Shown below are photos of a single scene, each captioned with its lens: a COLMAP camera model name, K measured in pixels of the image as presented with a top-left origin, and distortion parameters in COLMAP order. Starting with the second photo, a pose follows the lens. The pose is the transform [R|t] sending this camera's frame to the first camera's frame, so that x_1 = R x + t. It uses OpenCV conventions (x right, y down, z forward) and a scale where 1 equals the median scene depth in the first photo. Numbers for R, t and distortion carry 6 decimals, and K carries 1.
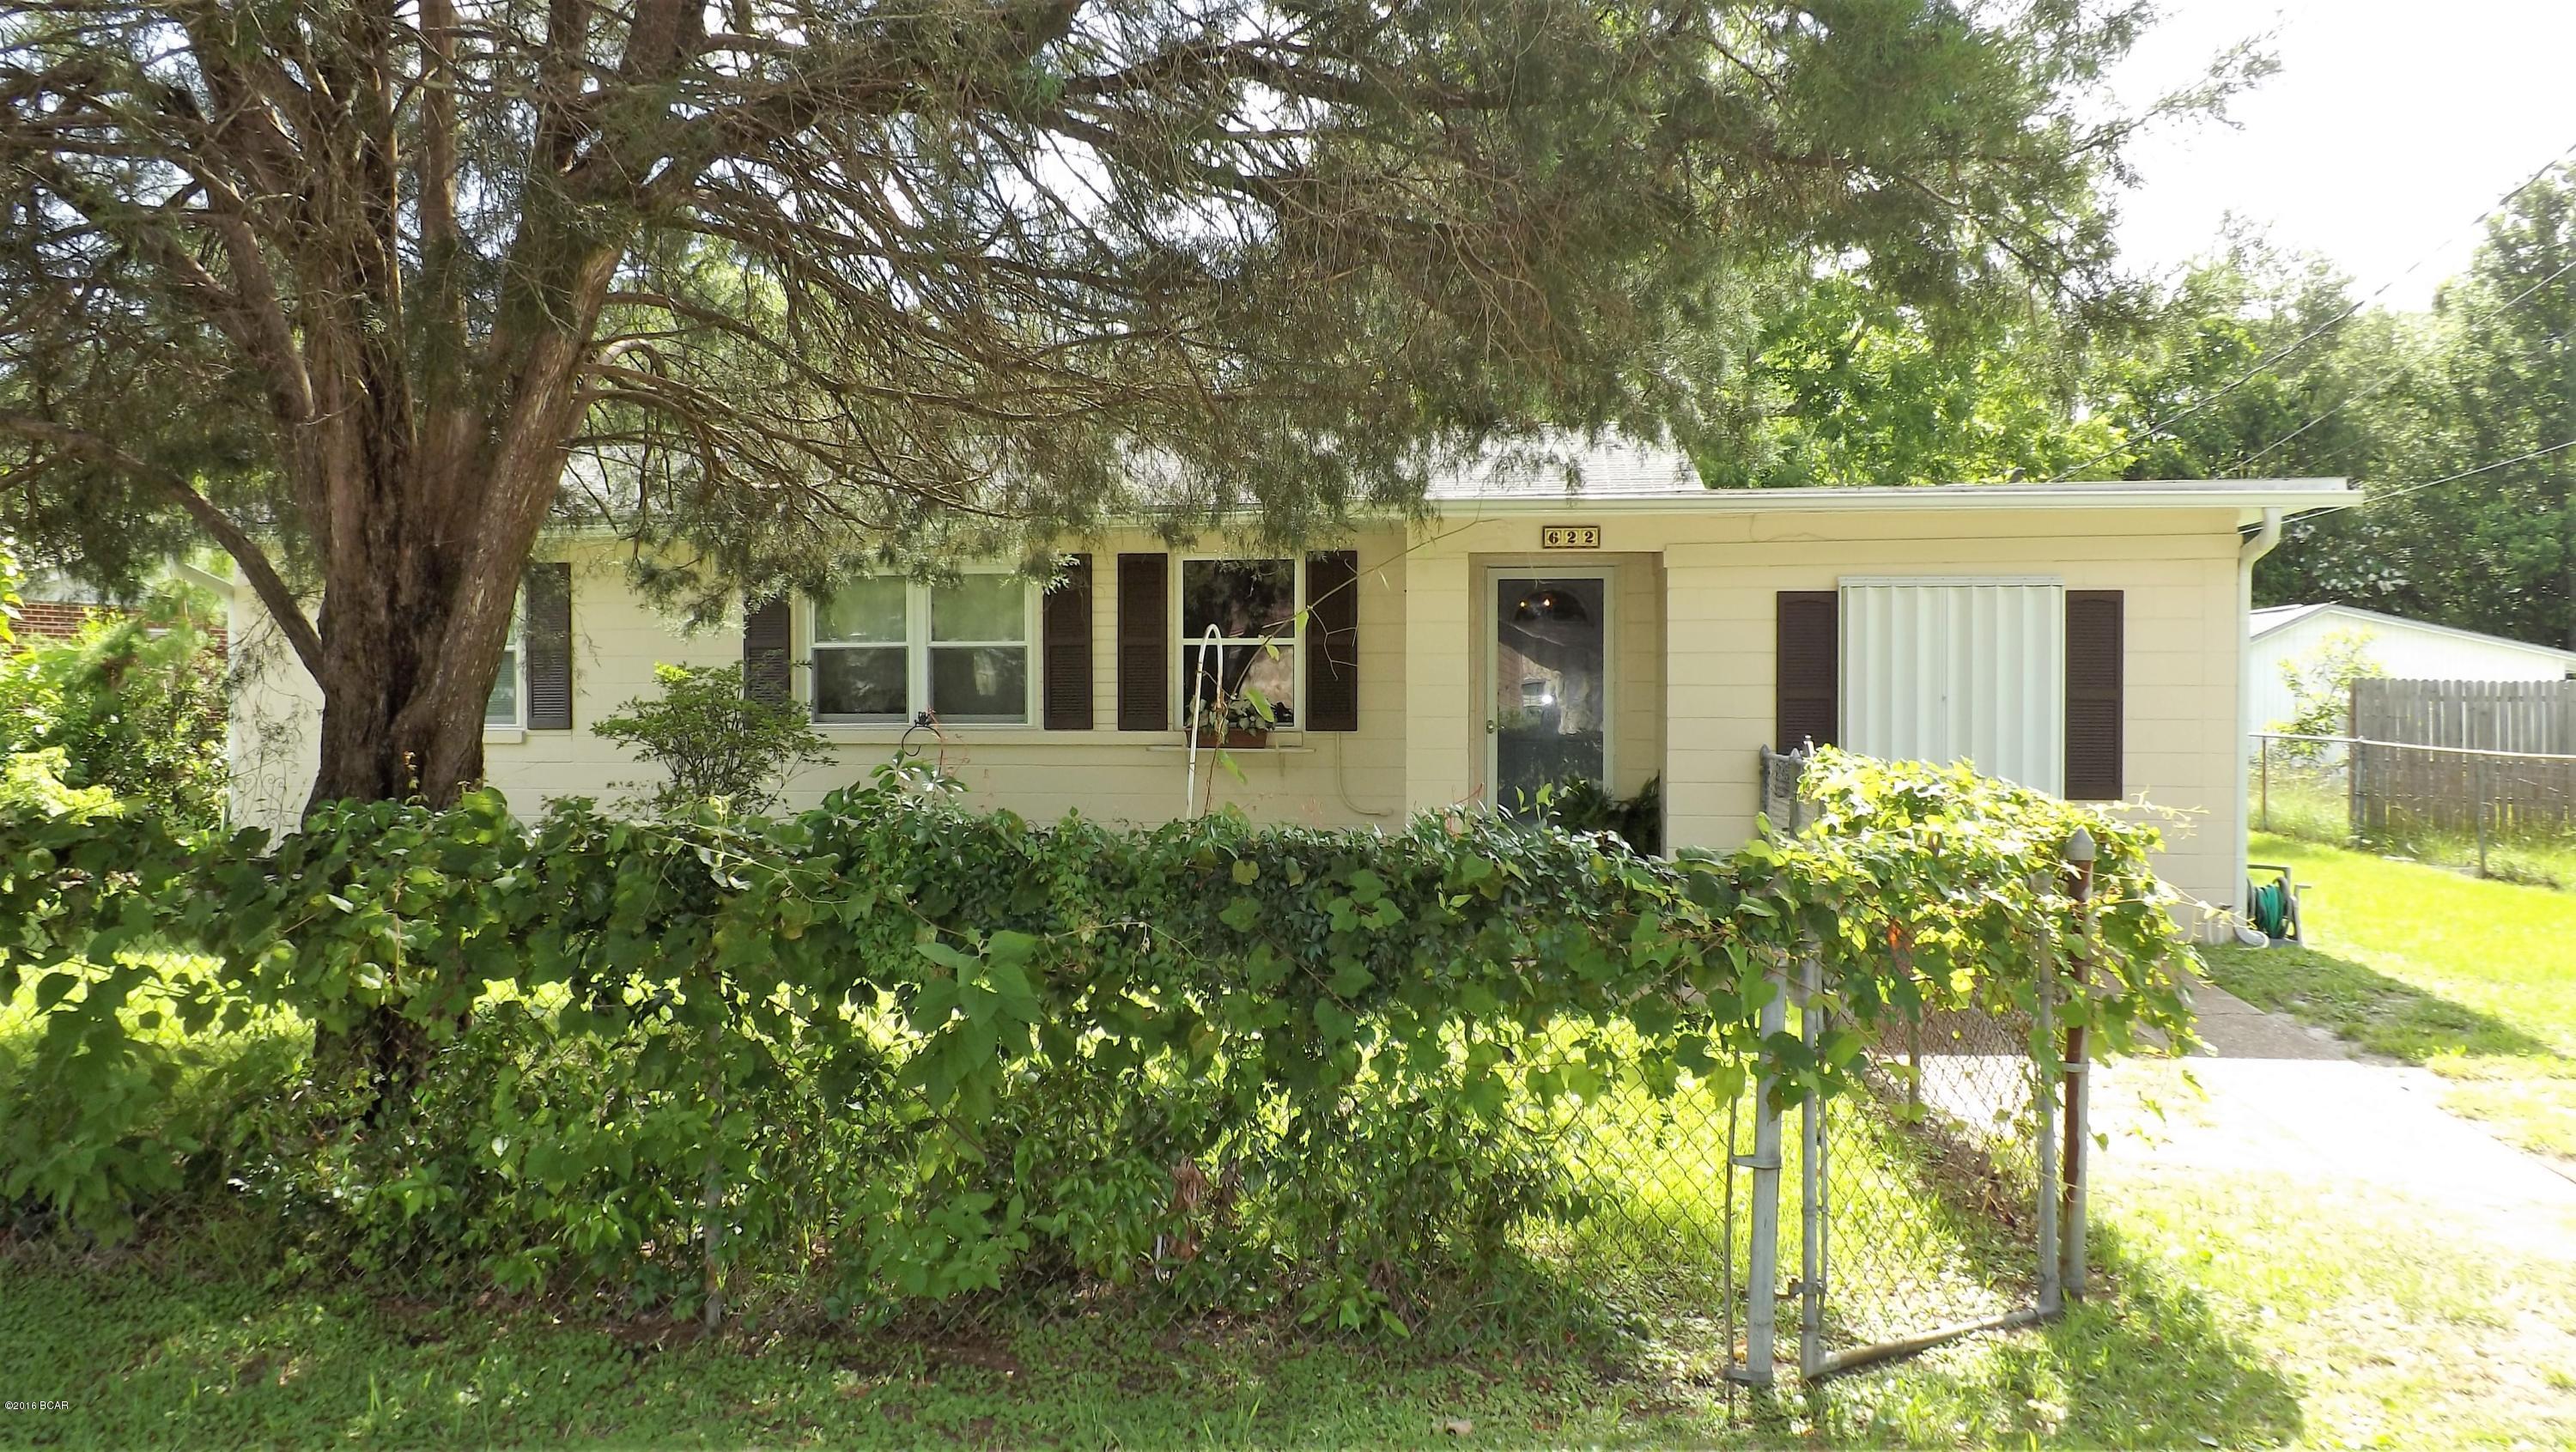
lens RADIAL K [[2058.4, 0, 1288.0], [0, 2058.4, 726.0], [0, 0, 1]] dist [-0.049889, 0.003445]
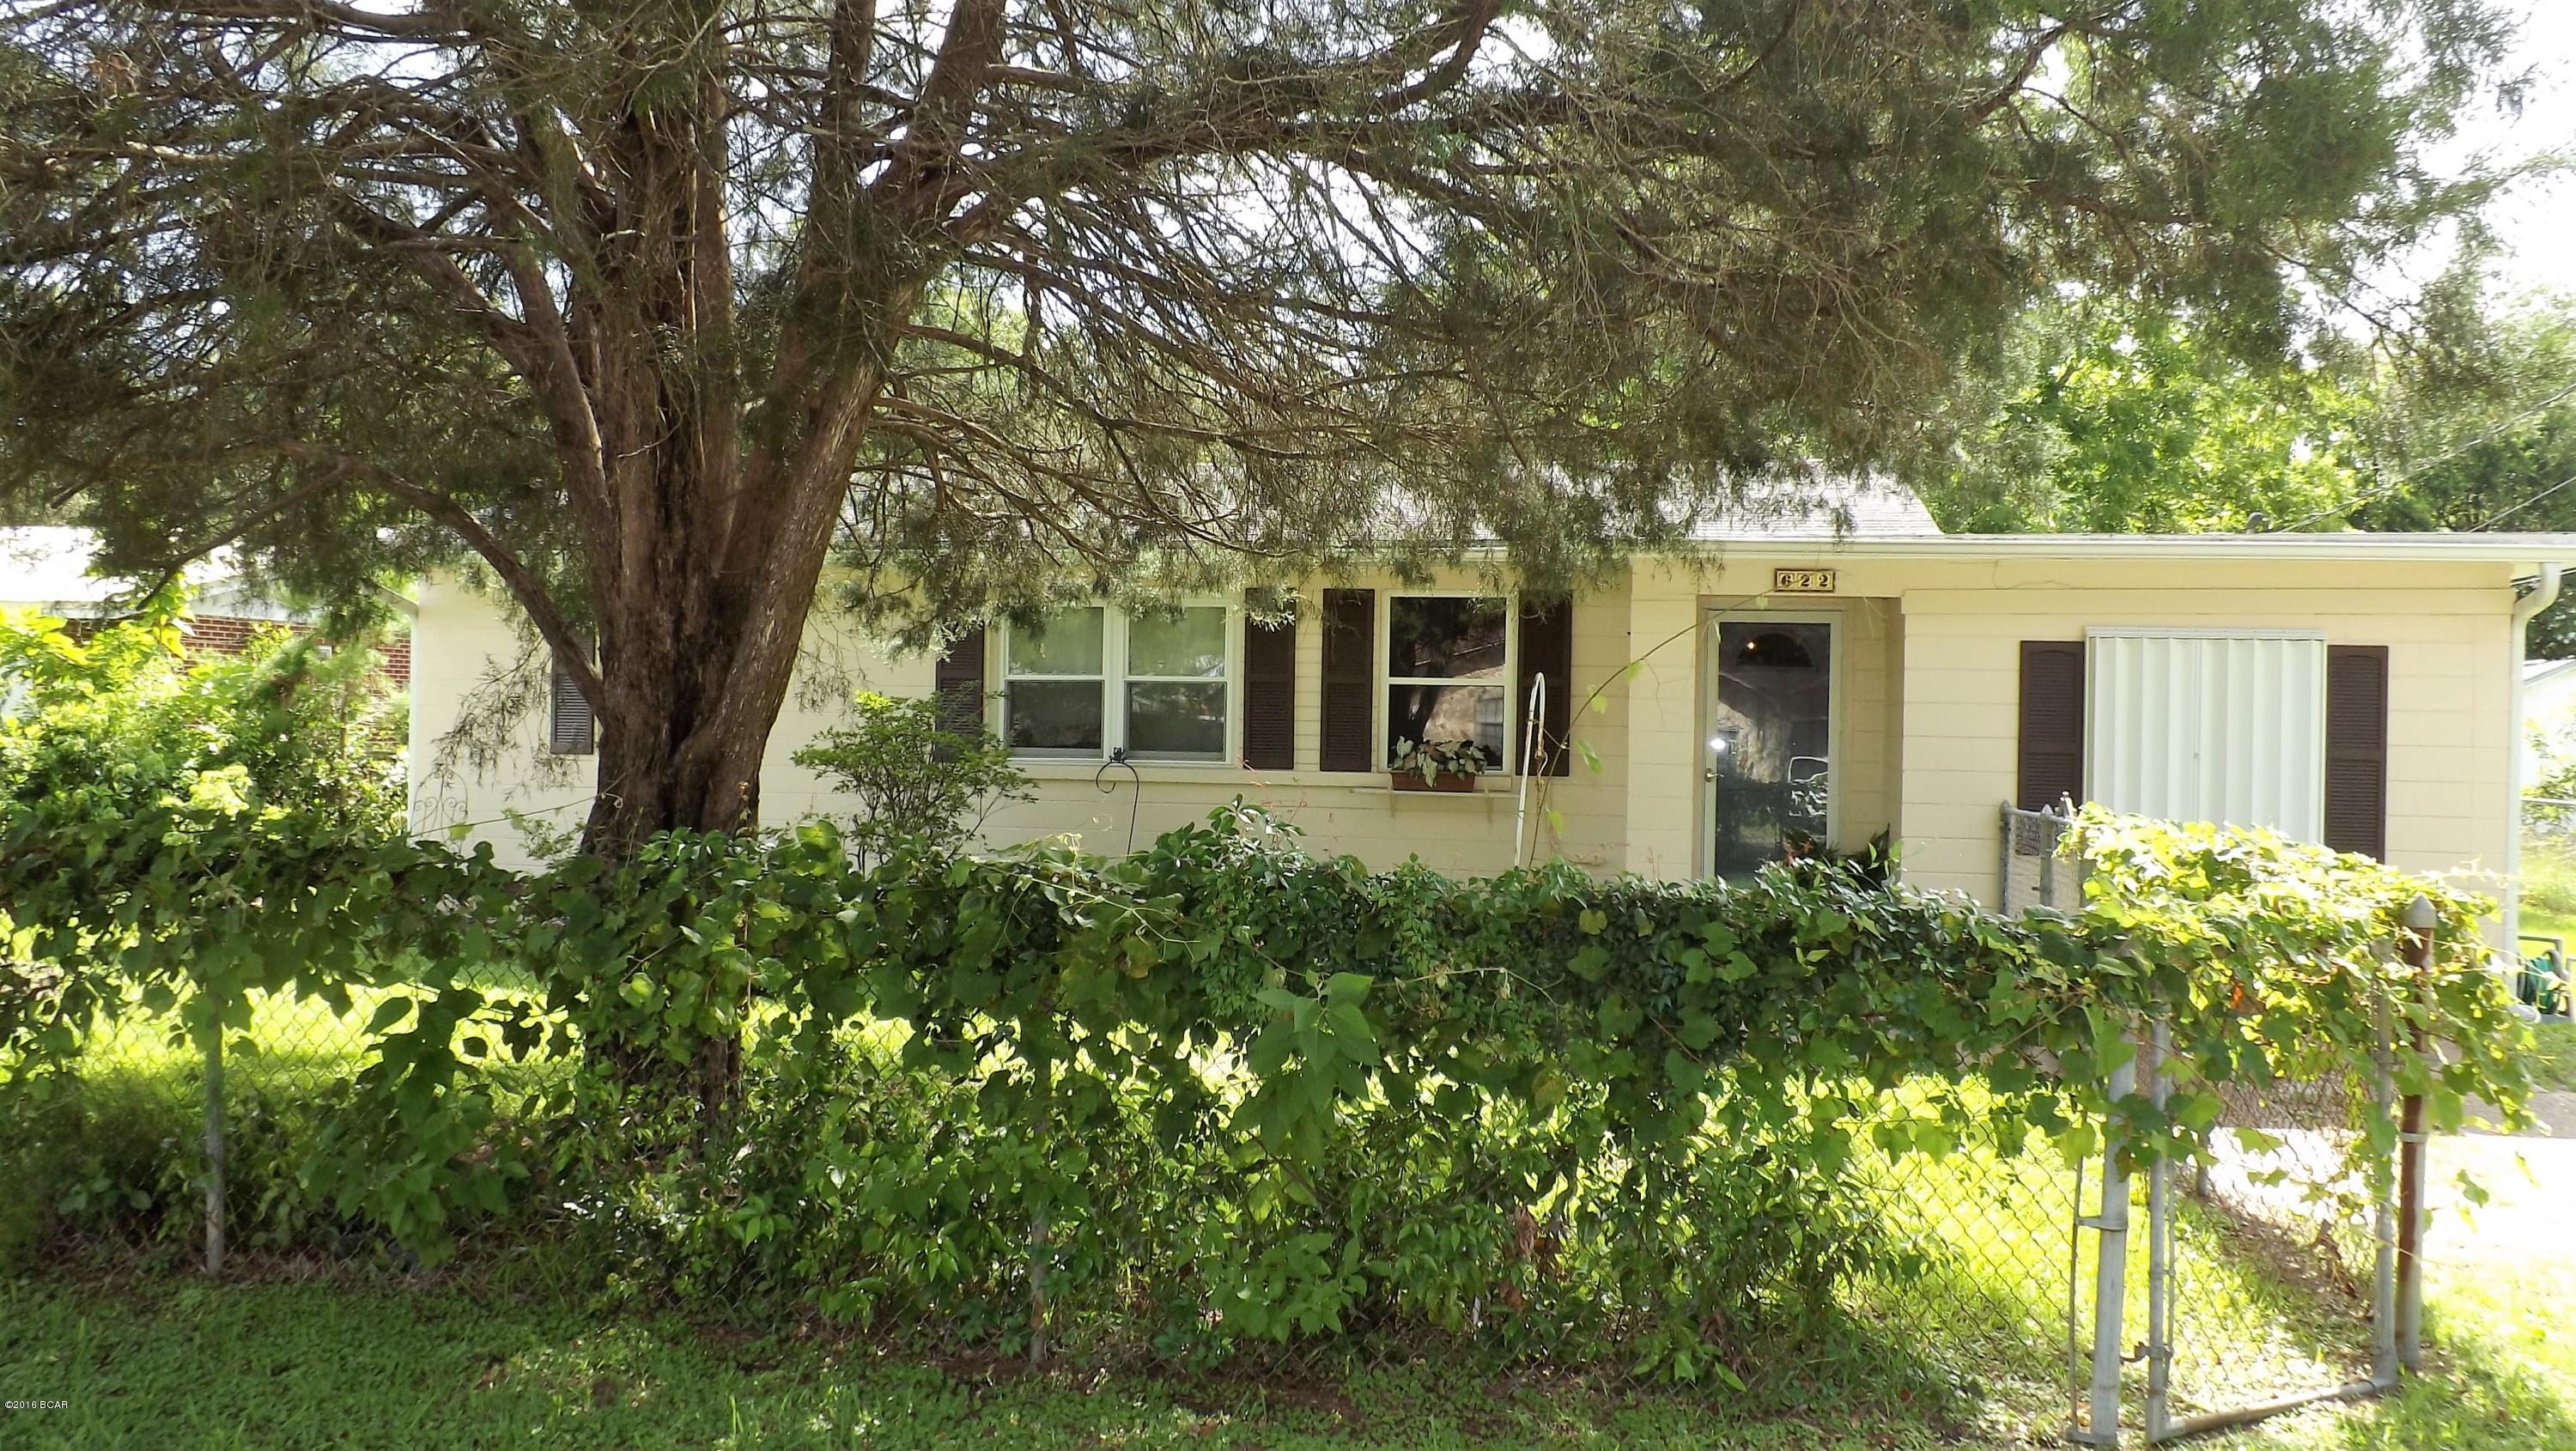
lens RADIAL K [[2199.9, 0, 1288.0], [0, 2199.9, 725.5], [0, 0, 1]] dist [-0.053144, 0.008788]
pose [[0.998854, 0.019428, -0.043740, -0.117049], [-0.020172, 0.999658, -0.016615, -0.003554], [0.043402, 0.017478, 0.998905, -0.074205]]
